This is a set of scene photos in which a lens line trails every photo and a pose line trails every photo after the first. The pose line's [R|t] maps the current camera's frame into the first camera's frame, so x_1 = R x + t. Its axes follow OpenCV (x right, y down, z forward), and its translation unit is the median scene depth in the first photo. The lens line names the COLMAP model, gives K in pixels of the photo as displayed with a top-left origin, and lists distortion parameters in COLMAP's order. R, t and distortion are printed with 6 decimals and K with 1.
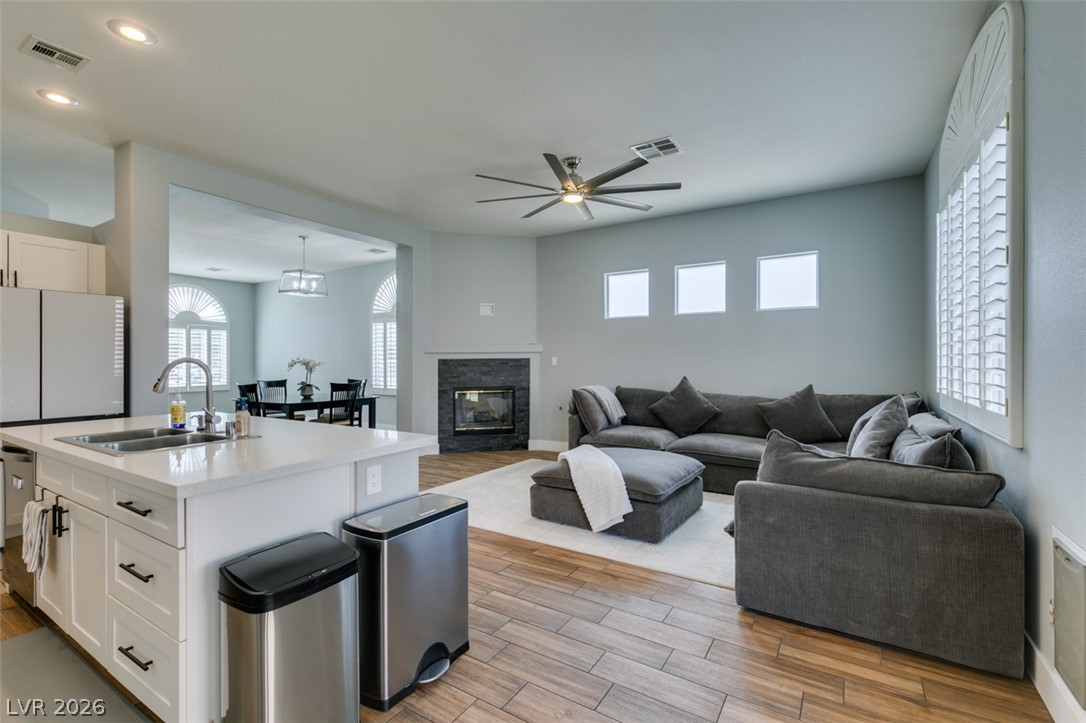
lens RADIAL K [[487.0, 0, 542.0], [0, 487.0, 360.3], [0, 0, 1]] dist [0.001028, -0.001898]
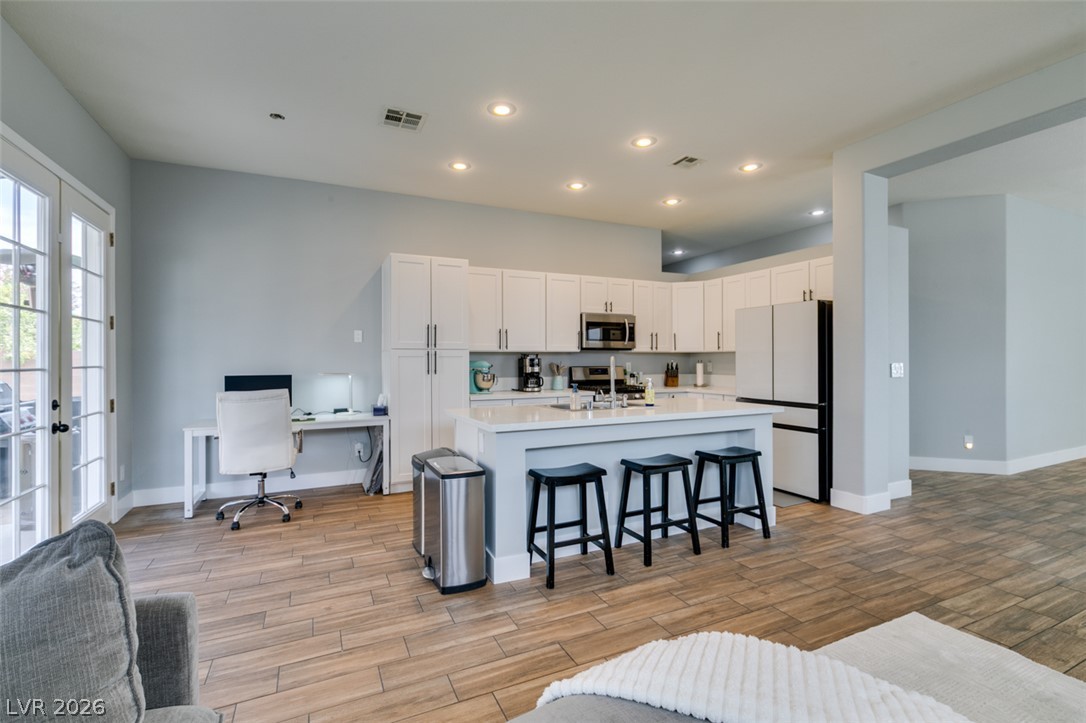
lens RADIAL K [[487.0, 0, 541.0], [0, 487.0, 359.7], [0, 0, 1]] dist [0.001028, -0.001898]
pose [[-0.537770, 0.007053, -0.843062, 0.245104], [0.007140, 0.999967, 0.003811, -0.001141], [0.843061, -0.003970, -0.537803, 0.613914]]
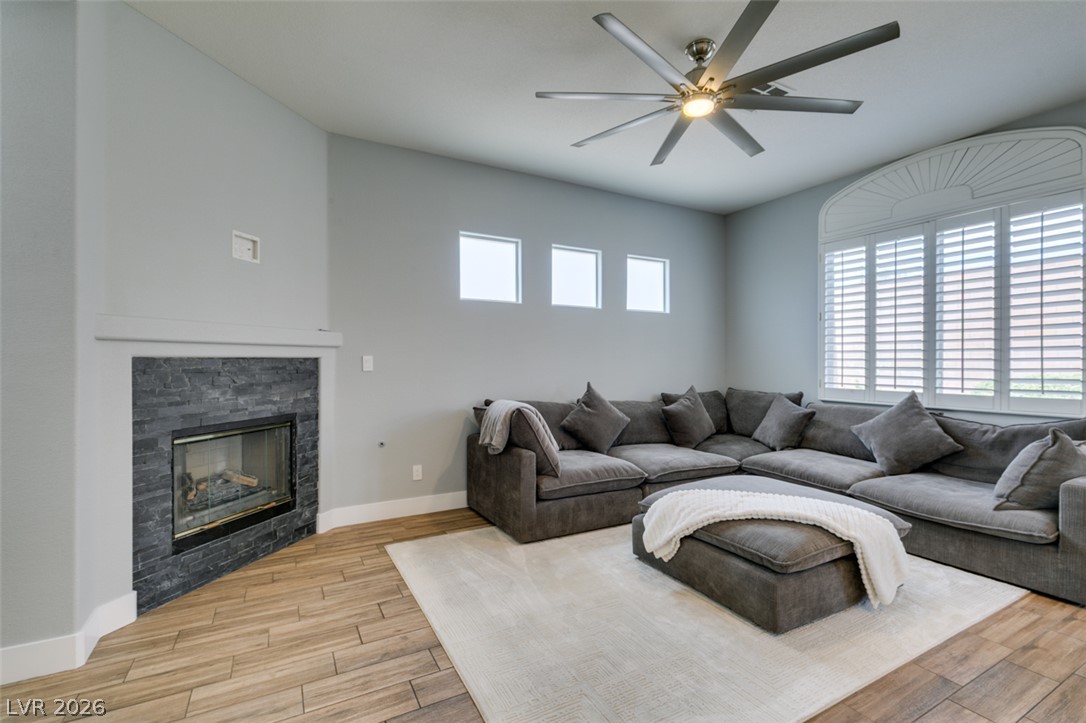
lens RADIAL K [[487.0, 0, 540.0], [0, 487.0, 363.3], [0, 0, 1]] dist [0.001028, -0.001898]
pose [[0.486890, 0.001473, 0.873462, -0.388110], [-0.002812, 0.999996, -0.000119, 0.001354], [-0.873459, -0.002398, 0.486892, 0.568757]]
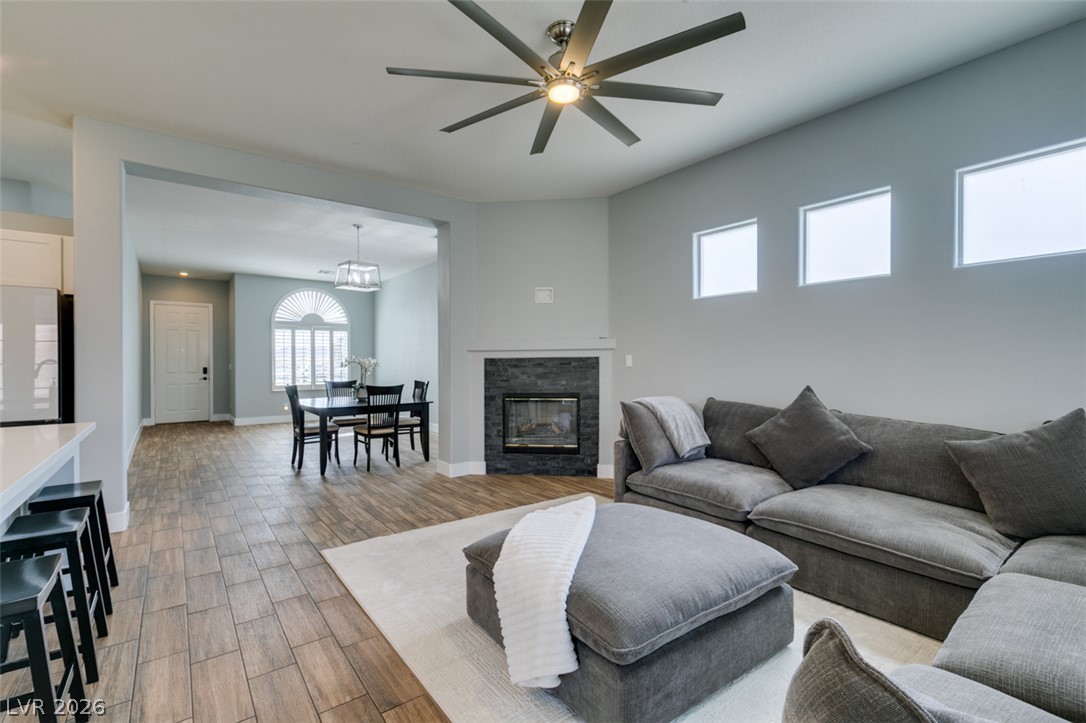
lens RADIAL K [[487.0, 0, 540.5], [0, 487.0, 363.8], [0, 0, 1]] dist [0.001028, -0.001898]
pose [[0.936787, 0.001682, -0.349896, 0.164052], [0.001152, 0.999968, 0.007892, 0.000548], [0.349898, -0.007796, 0.936755, 0.271240]]
